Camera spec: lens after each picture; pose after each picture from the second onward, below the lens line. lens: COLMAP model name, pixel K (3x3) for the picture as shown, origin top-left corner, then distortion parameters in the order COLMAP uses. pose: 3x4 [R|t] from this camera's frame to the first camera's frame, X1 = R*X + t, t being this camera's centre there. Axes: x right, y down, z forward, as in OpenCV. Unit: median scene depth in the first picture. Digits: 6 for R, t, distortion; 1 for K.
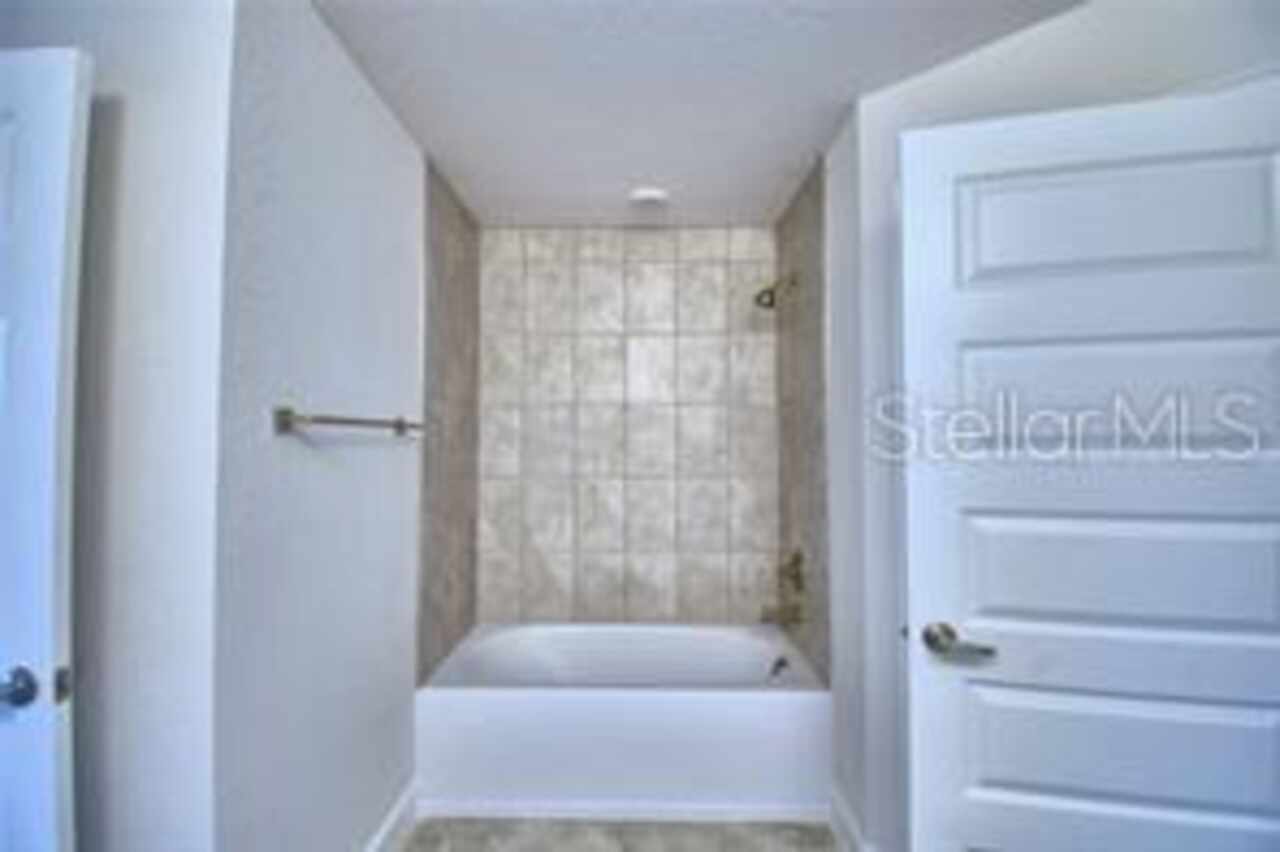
lens RADIAL K [[575.8, 0, 672.8], [0, 575.8, 423.2], [0, 0, 1]] dist [-0.000379, -0.000822]
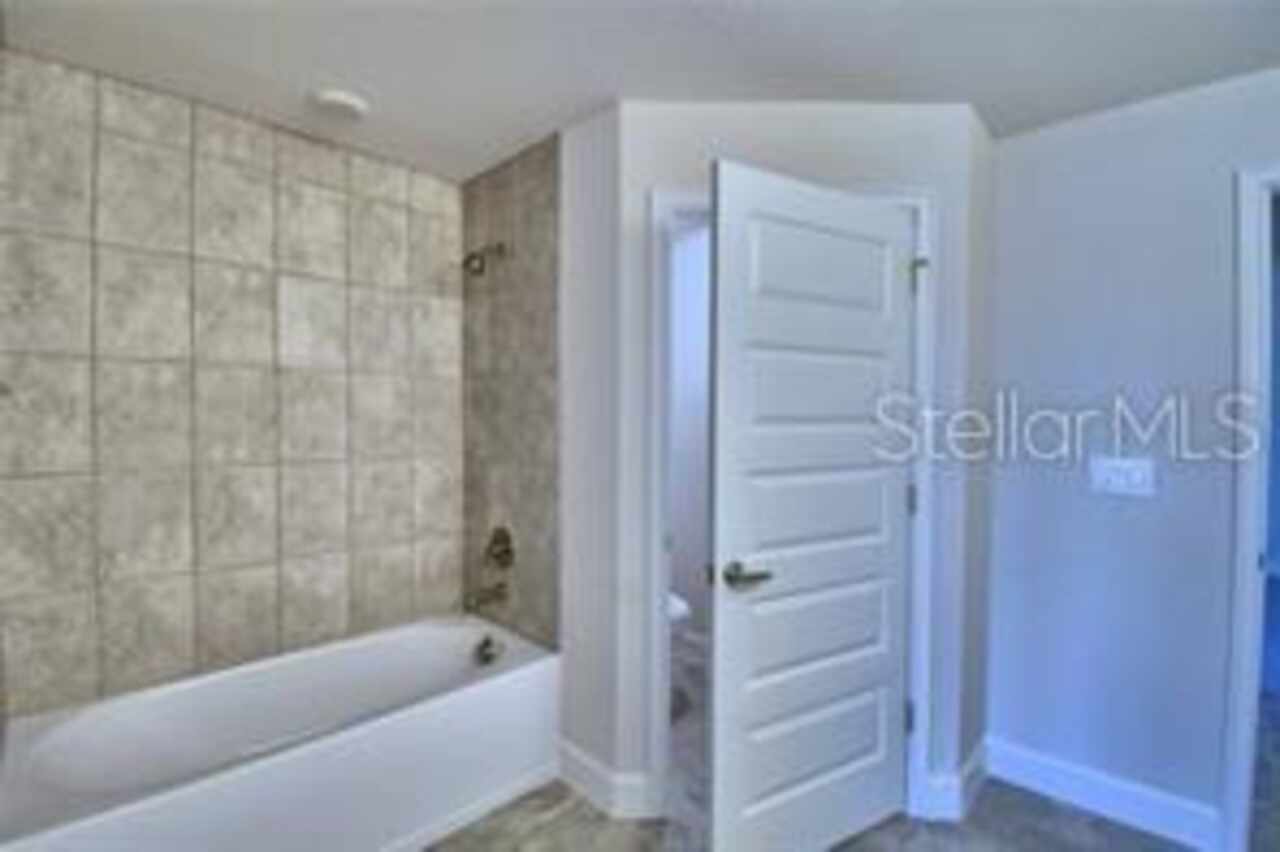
lens RADIAL K [[575.8, 0, 672.8], [0, 575.8, 423.2], [0, 0, 1]] dist [-0.000379, -0.000822]
pose [[0.697597, -0.004908, 0.716474, -0.260582], [-0.028624, 0.998987, 0.034714, -0.000369], [-0.715918, -0.044725, 0.696750, 0.104993]]
